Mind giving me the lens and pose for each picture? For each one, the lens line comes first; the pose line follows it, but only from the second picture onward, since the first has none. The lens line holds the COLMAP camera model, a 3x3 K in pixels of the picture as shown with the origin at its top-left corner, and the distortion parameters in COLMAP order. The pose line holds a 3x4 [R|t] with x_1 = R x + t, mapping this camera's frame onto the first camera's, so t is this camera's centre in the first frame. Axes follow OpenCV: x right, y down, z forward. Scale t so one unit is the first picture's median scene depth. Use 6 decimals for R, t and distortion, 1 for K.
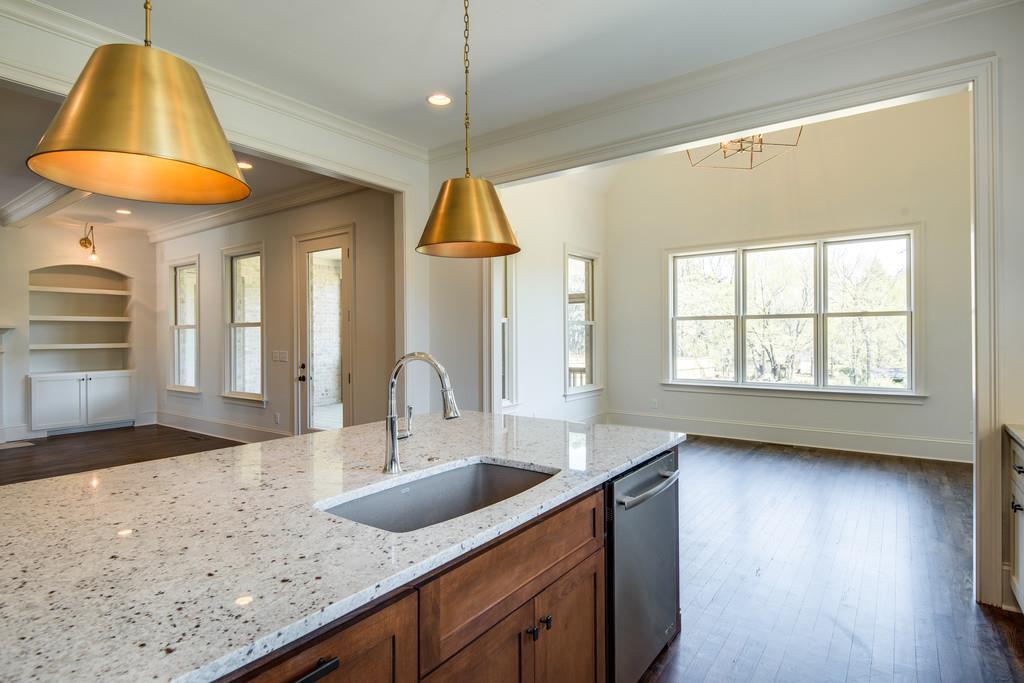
lens RADIAL K [[535.0, 0, 511.2], [0, 535.0, 338.2], [0, 0, 1]] dist [0.003309, -0.000674]
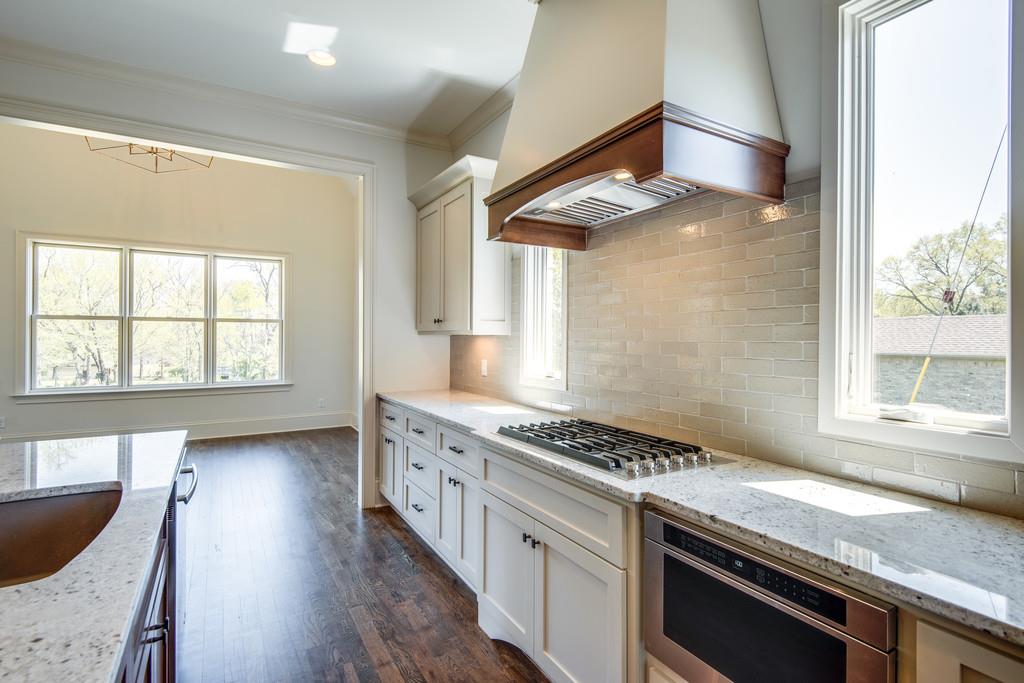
lens RADIAL K [[492.1, 0, 510.7], [0, 492.1, 342.5], [0, 0, 1]] dist [-0.009348, -0.000485]
pose [[0.400460, 0.000186, 0.916314, -0.113579], [-0.002428, 0.999997, 0.000858, 0.001889], [-0.916311, -0.002569, 0.400459, 0.013829]]
